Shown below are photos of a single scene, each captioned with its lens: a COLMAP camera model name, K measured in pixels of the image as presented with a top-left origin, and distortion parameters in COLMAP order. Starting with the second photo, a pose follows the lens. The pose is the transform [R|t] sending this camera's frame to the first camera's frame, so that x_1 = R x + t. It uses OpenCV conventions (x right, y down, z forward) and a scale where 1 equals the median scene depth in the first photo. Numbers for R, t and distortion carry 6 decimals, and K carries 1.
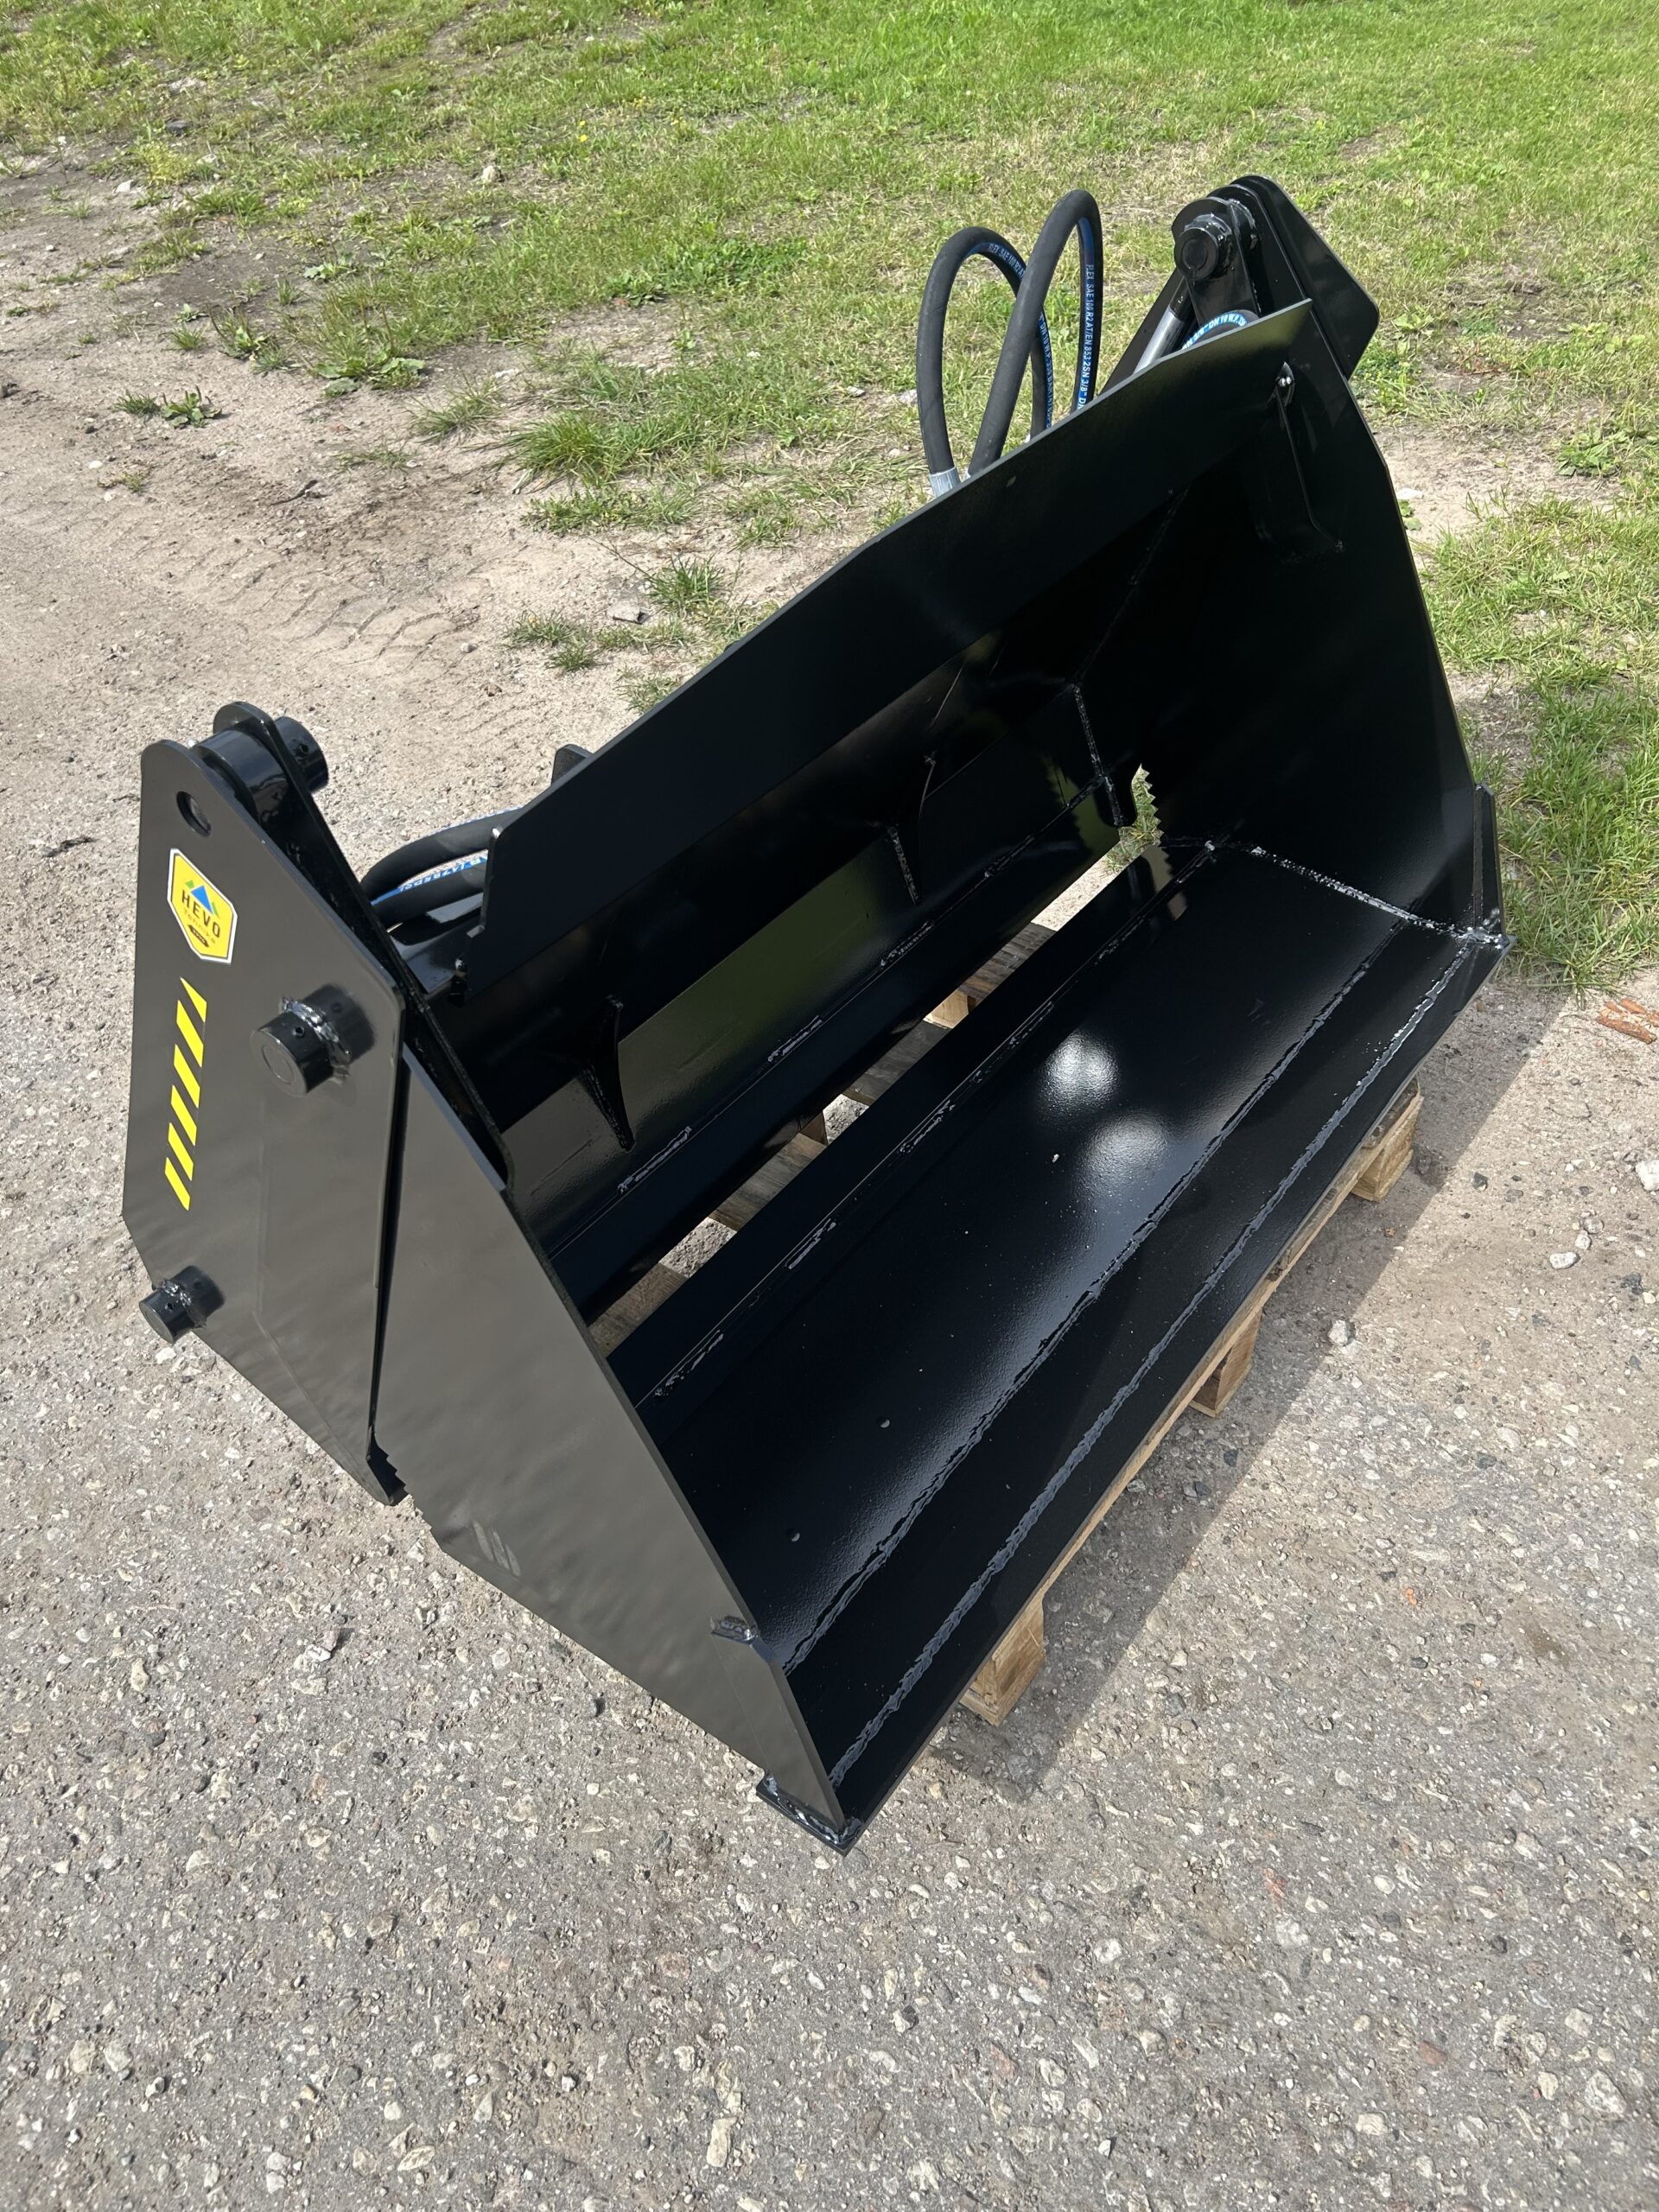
lens RADIAL K [[1687.0, 0, 839.0], [0, 1687.0, 1104.7], [0, 0, 1]] dist [0.002112, 0.000274]
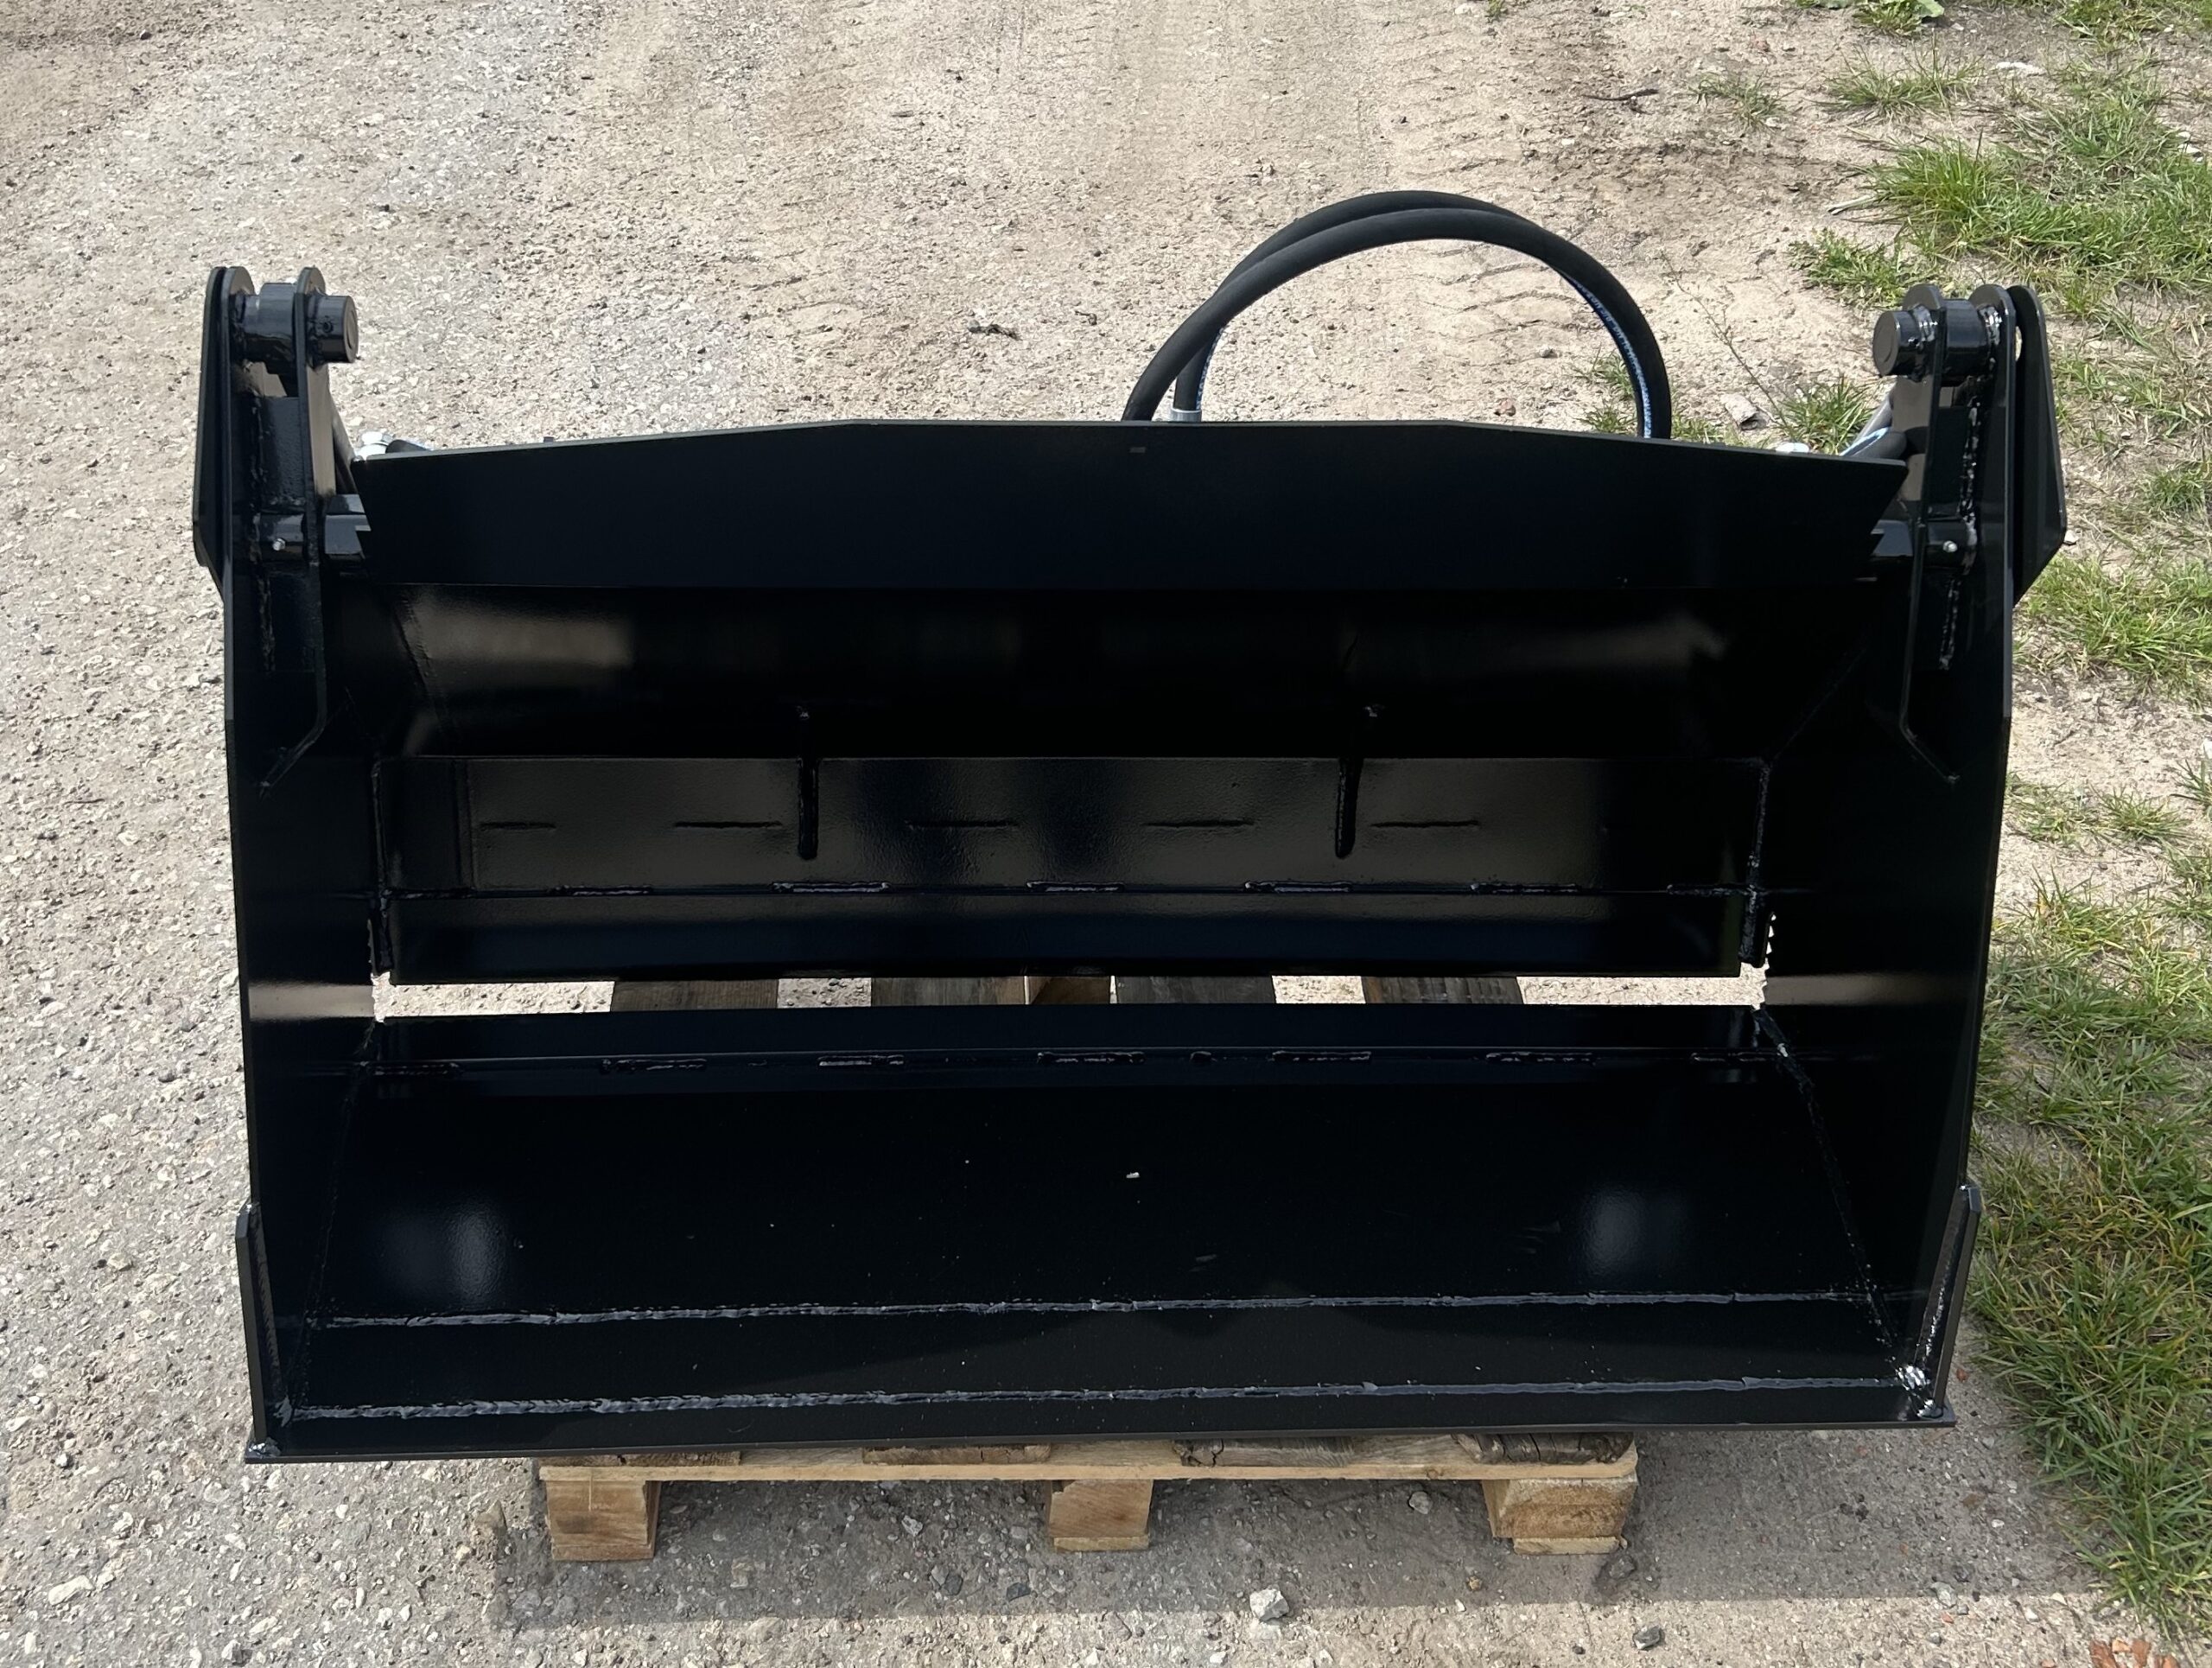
lens RADIAL K [[2250.7, 0, 1098.0], [0, 2250.7, 834.3], [0, 0, 1]] dist [0.009777, 0.000000]
pose [[0.637435, 0.576082, -0.511671, 0.727762], [-0.562916, 0.801633, 0.201270, -0.399491], [0.526120, 0.159731, 0.835275, 0.040535]]
